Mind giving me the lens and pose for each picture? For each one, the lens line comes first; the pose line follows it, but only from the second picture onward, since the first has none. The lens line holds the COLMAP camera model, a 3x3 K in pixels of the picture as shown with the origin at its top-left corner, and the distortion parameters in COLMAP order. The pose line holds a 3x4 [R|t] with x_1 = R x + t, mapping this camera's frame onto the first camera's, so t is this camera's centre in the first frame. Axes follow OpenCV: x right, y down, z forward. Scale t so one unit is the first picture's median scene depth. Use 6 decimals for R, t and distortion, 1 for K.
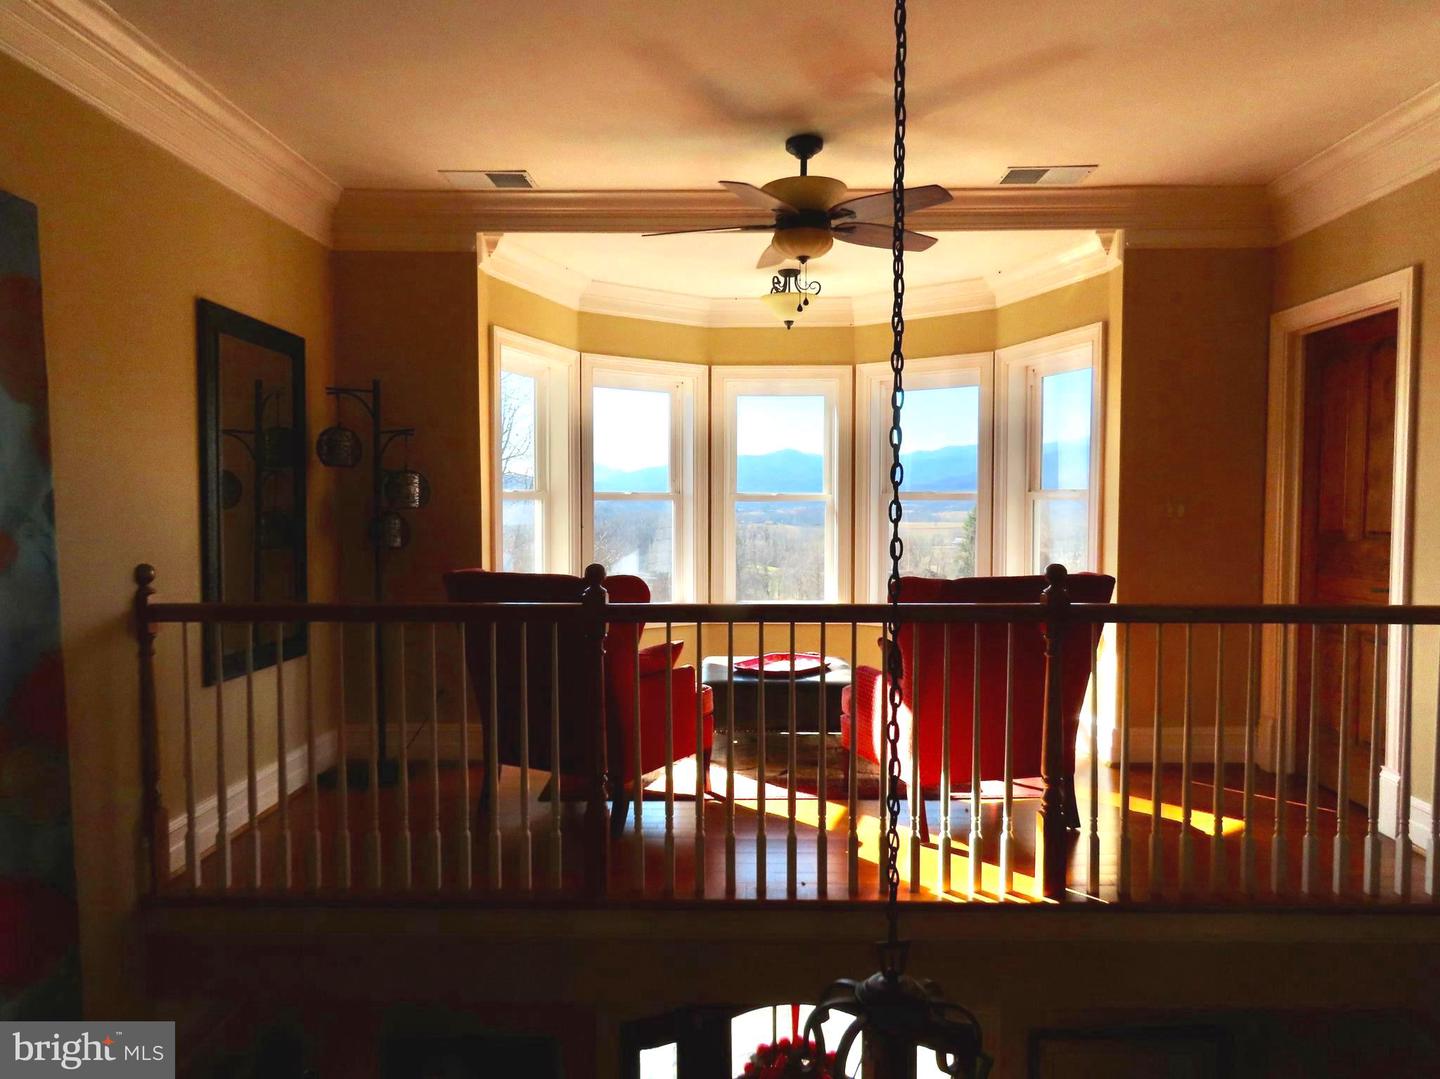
lens RADIAL K [[975.4, 0, 720.0], [0, 975.4, 539.5], [0, 0, 1]] dist [0.000541, 0.000086]
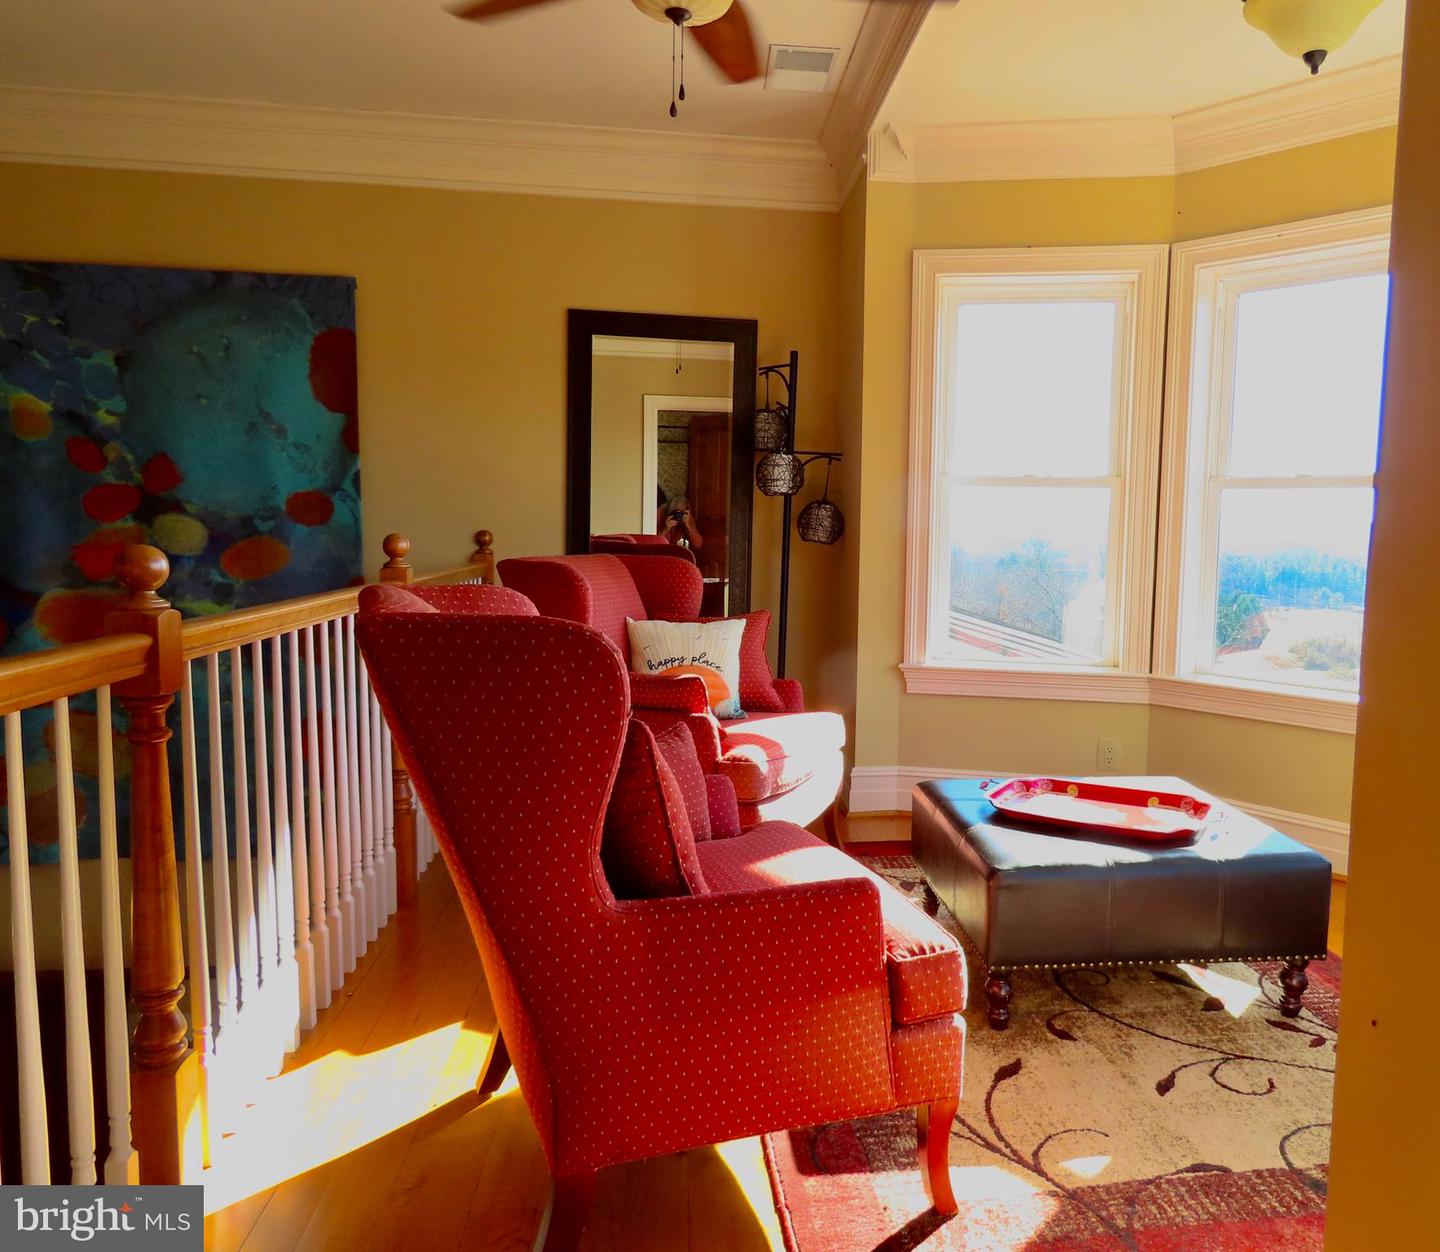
lens RADIAL K [[1029.9, 0, 720.0], [0, 1029.9, 626.0], [0, 0, 1]] dist [0.002404, 0.000710]
pose [[0.164642, 0.099619, -0.981310, 0.975227], [-0.058586, 0.994118, 0.091090, 0.010130], [0.984612, 0.042493, 0.169509, 1.286948]]
